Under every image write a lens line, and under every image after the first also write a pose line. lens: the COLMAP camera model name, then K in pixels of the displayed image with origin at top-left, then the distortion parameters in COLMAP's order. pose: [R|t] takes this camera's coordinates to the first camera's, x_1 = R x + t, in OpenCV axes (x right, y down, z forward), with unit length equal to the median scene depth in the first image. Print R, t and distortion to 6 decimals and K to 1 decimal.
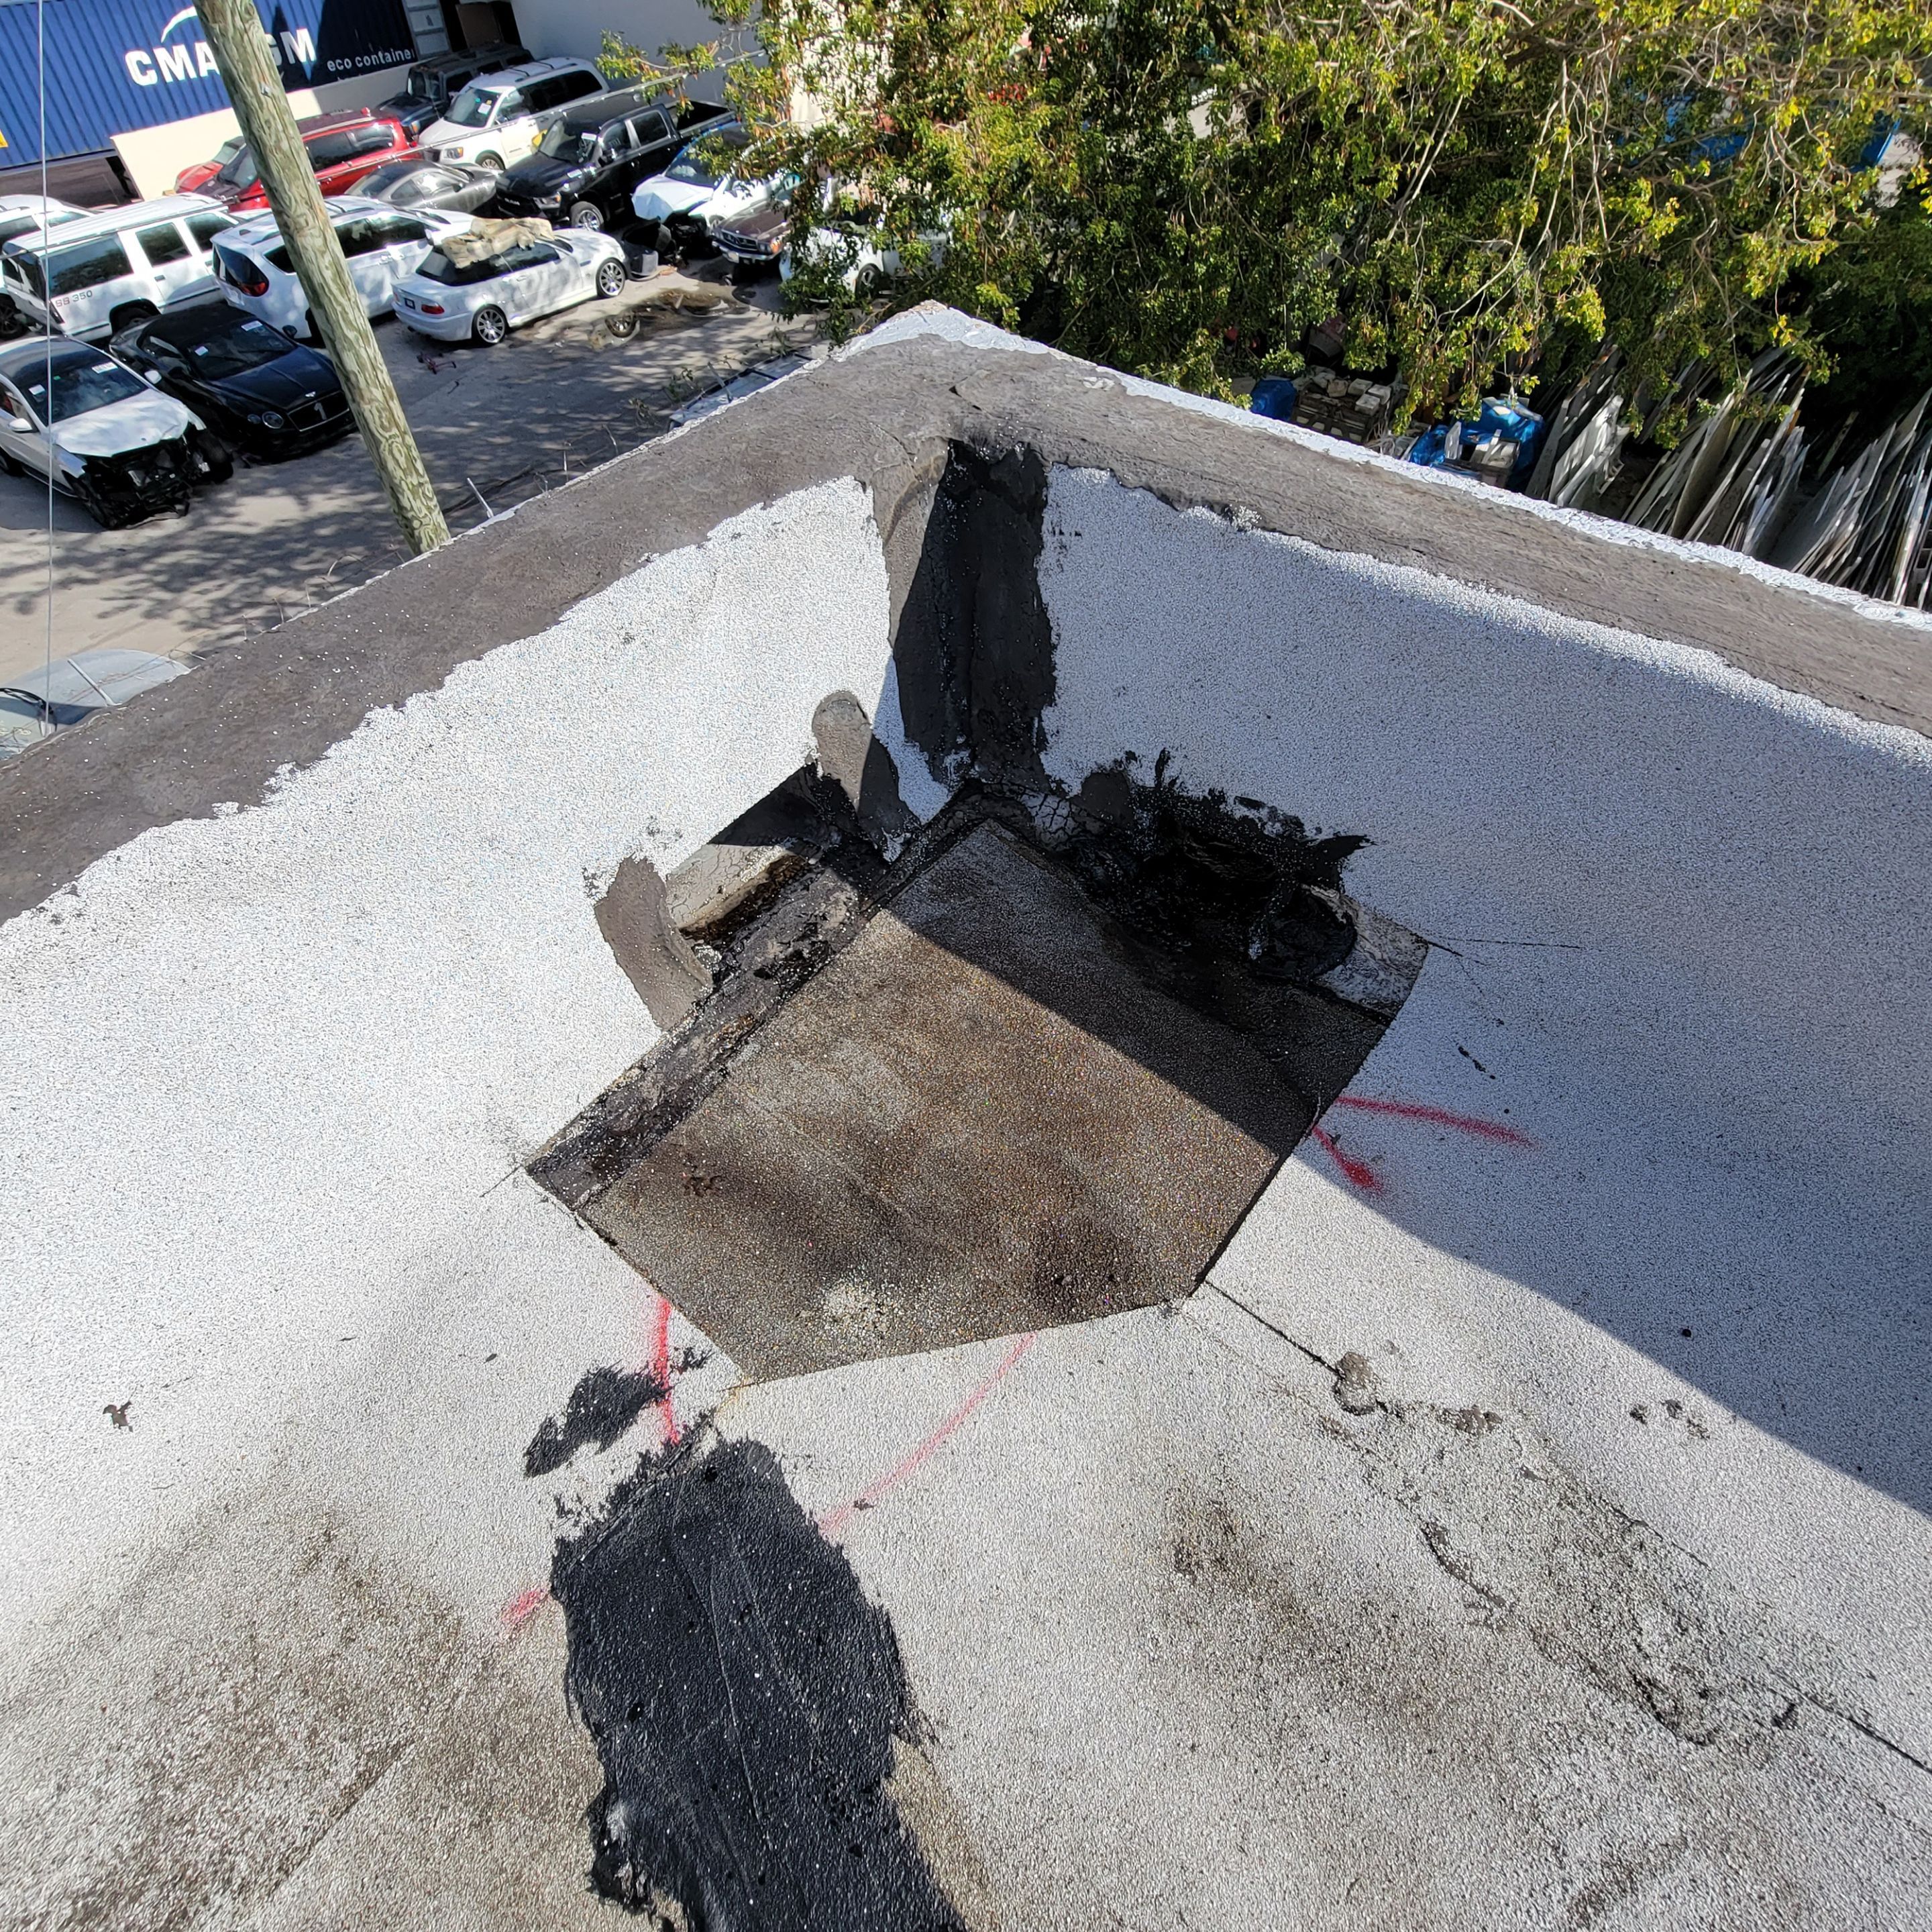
lens RADIAL K [[1105.4, 0, 962.1], [0, 1105.4, 959.6], [0, 0, 1]] dist [-0.008839, 0.004095]
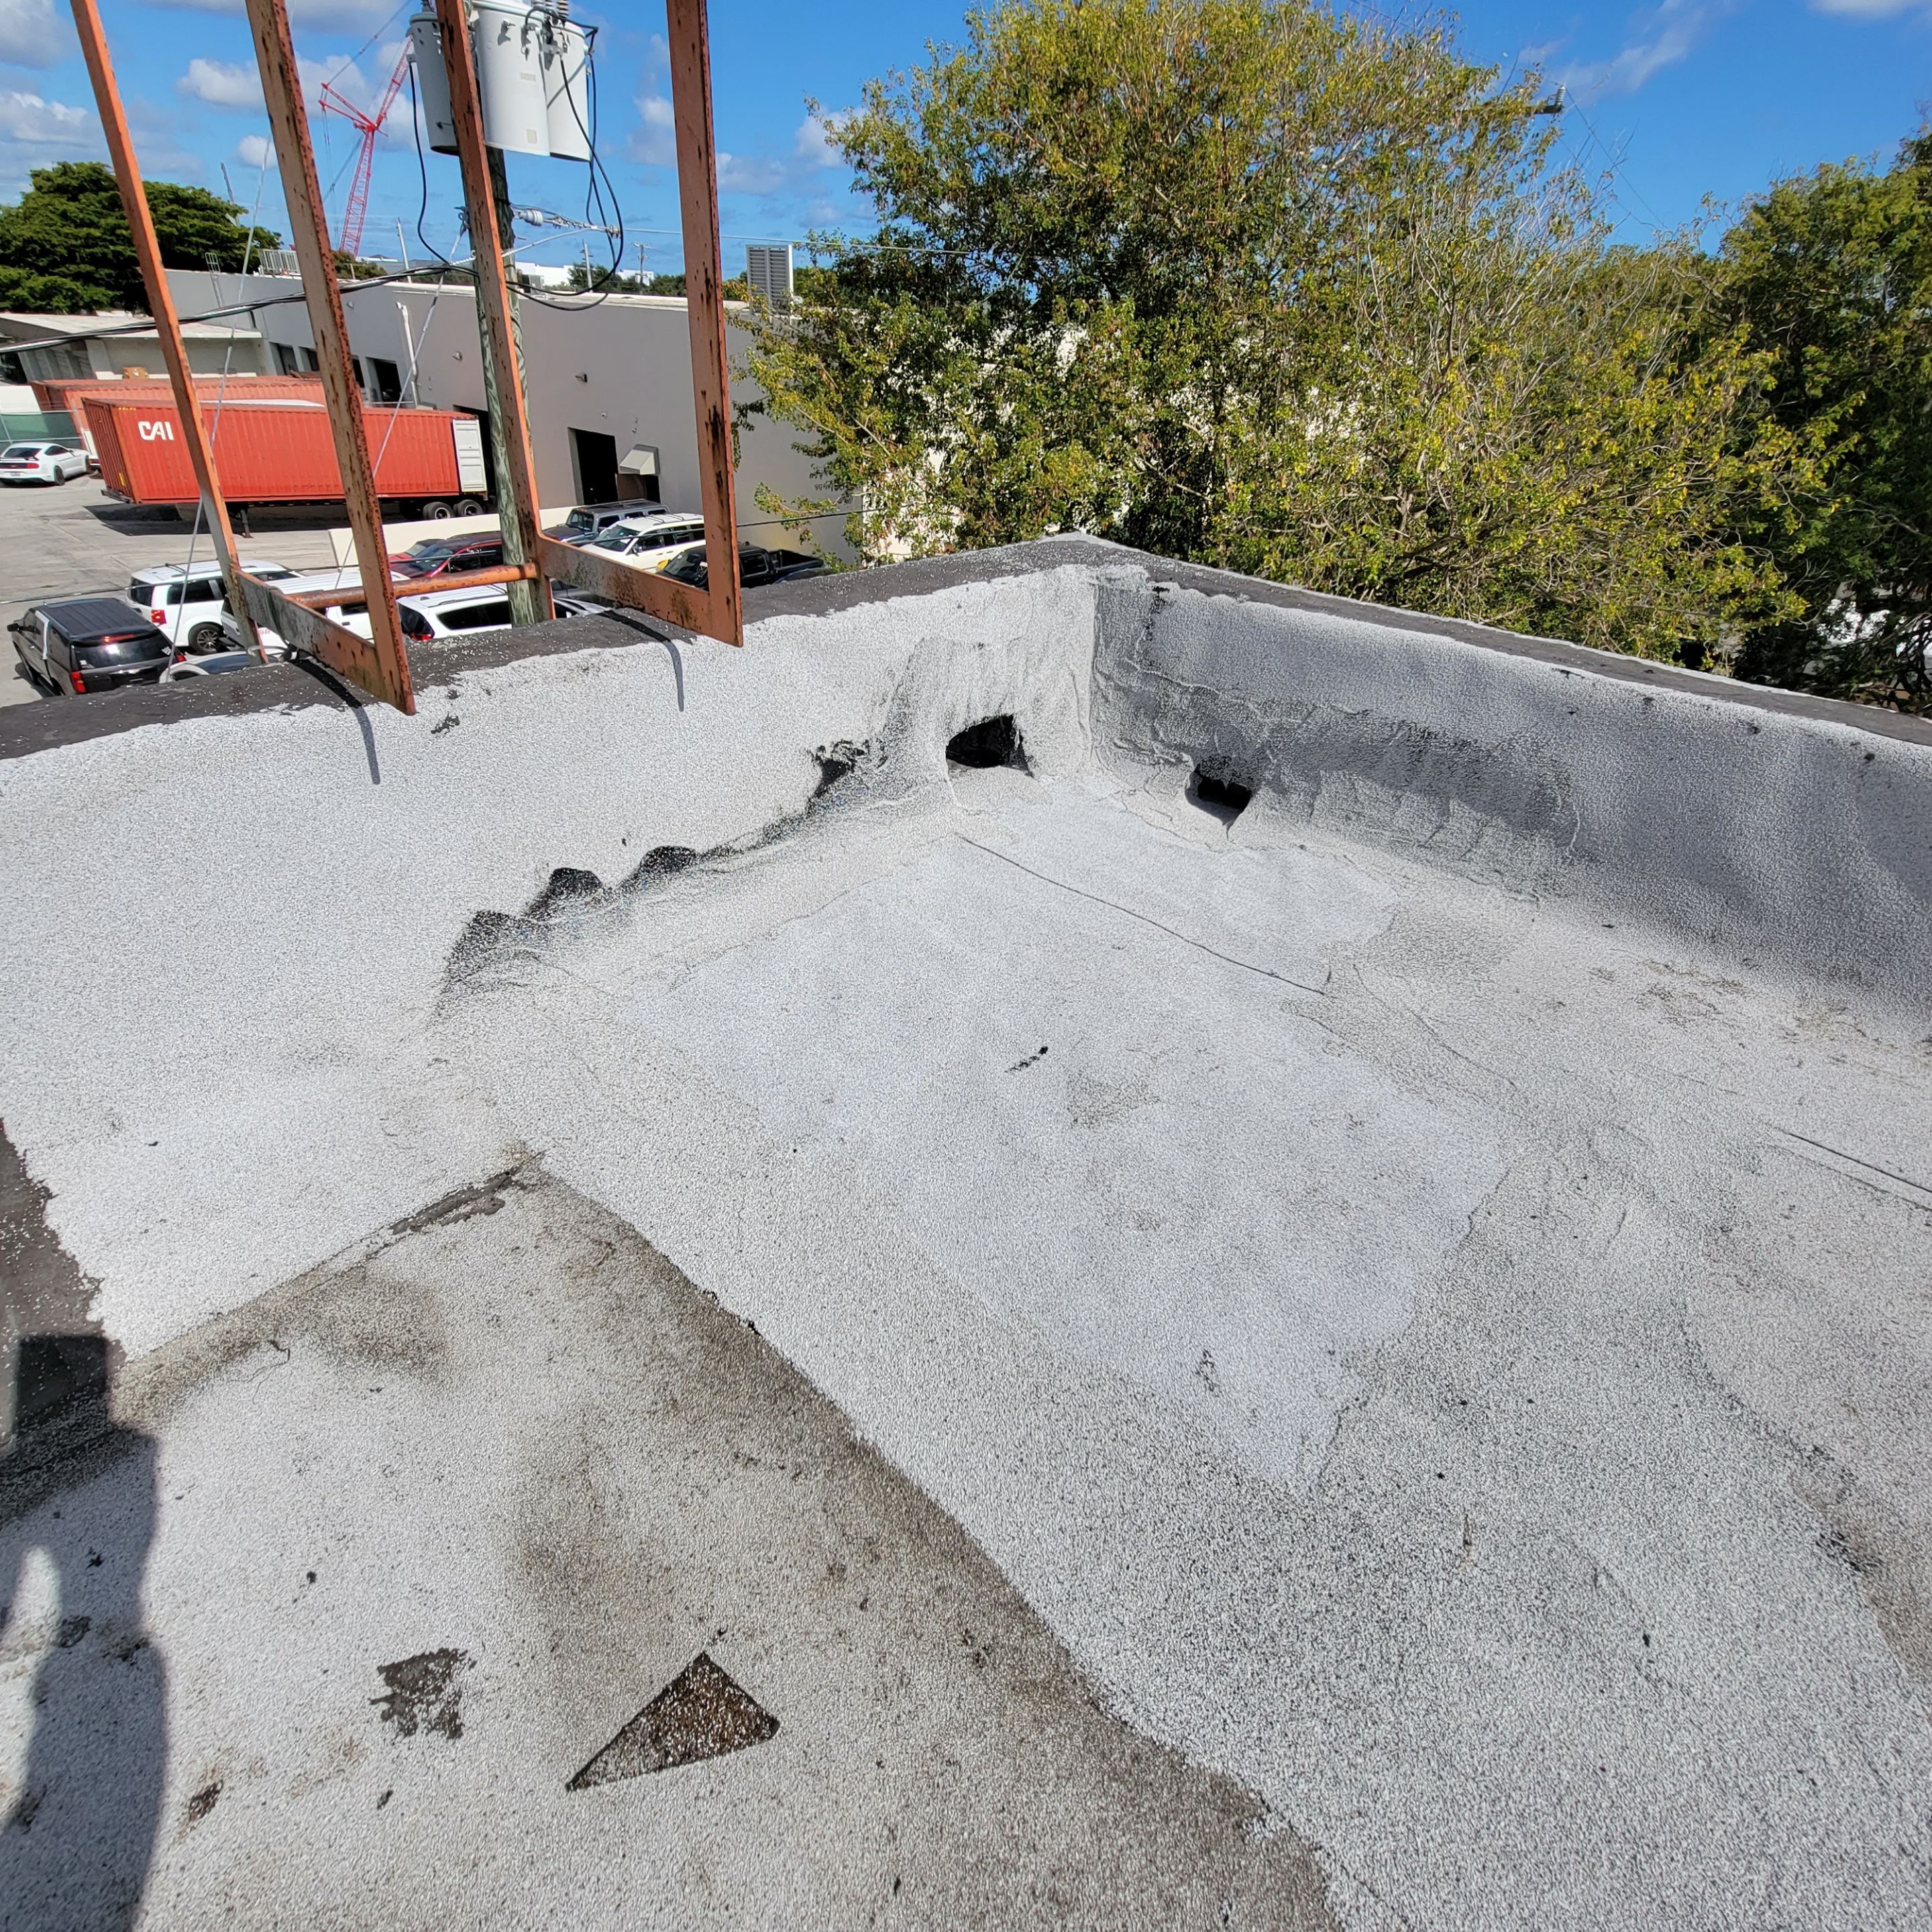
lens RADIAL K [[1052.5, 0, 960.4], [0, 1052.5, 960.8], [0, 0, 1]] dist [-0.006900, 0.001937]
pose [[0.995525, 0.094003, 0.009620, -0.200339], [-0.086364, 0.946461, -0.311050, 0.782273], [-0.038344, 0.308827, 0.950345, -0.575005]]
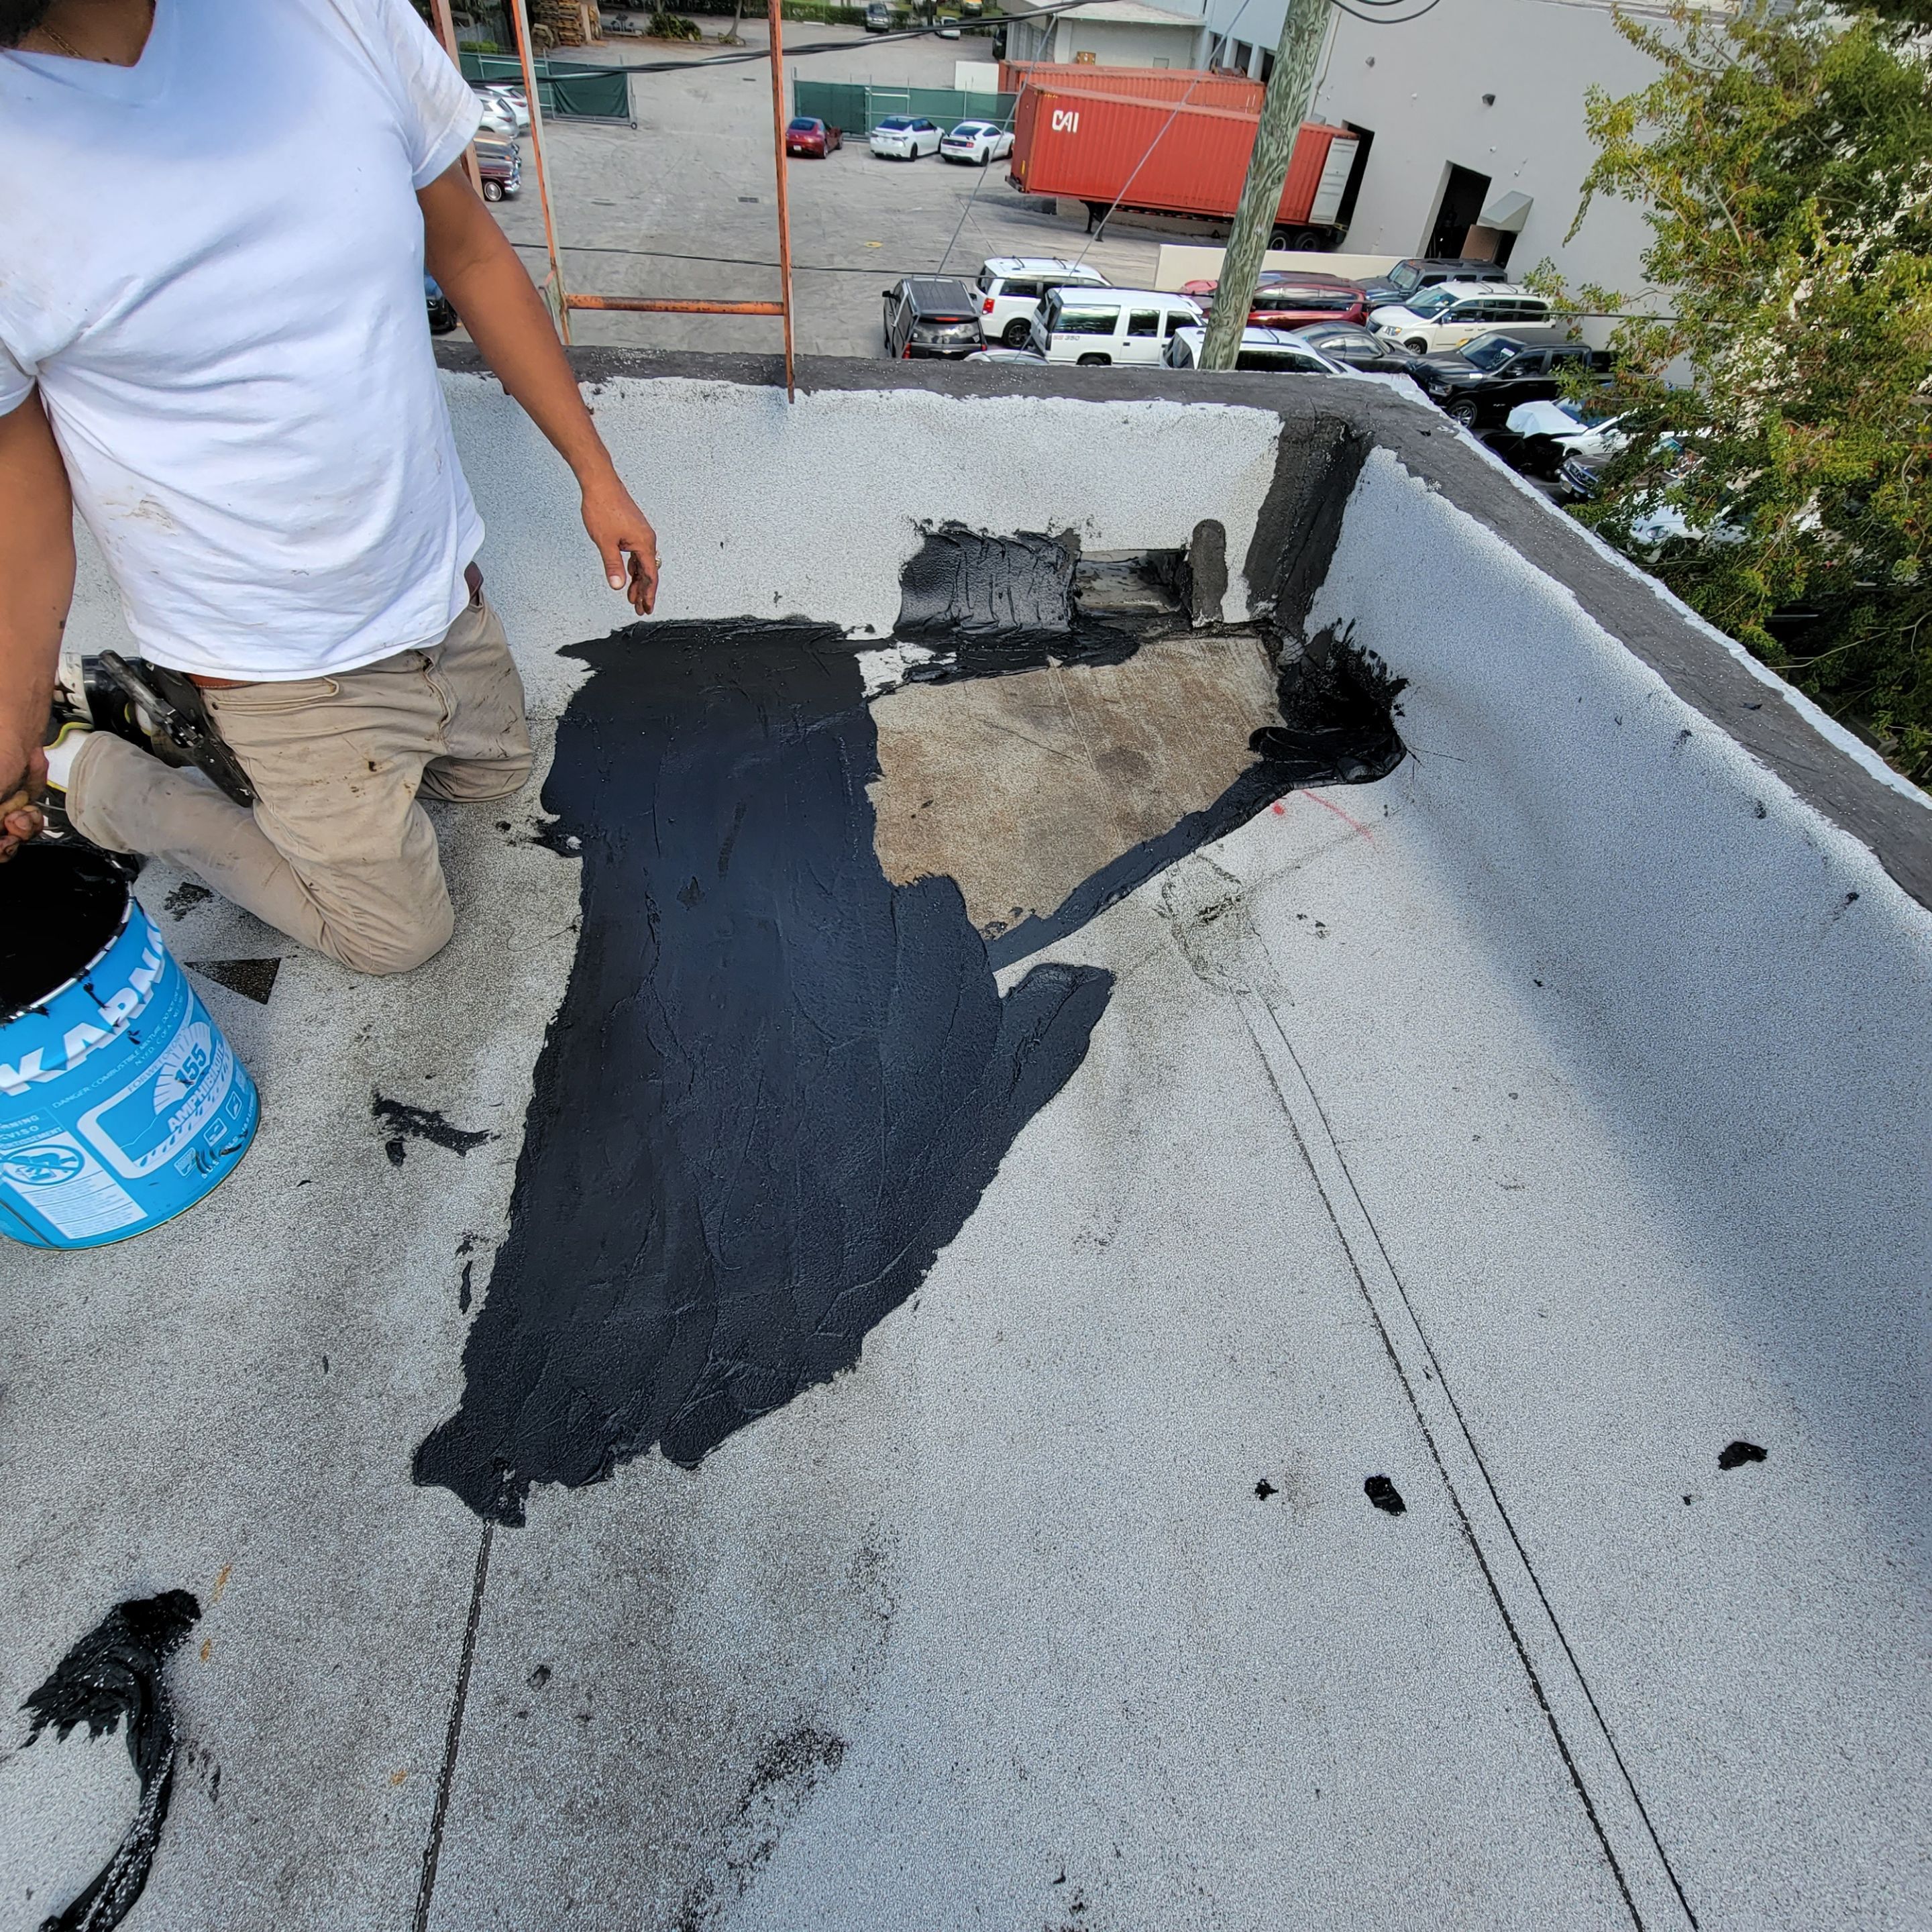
lens RADIAL K [[1052.5, 0, 960.2], [0, 1052.5, 960.6], [0, 0, 1]] dist [-0.006900, 0.001937]
pose [[0.727764, 0.539348, -0.423631, 0.707413], [-0.578628, 0.814462, 0.042901, 0.523880], [0.368170, 0.213904, 0.904818, -0.593438]]
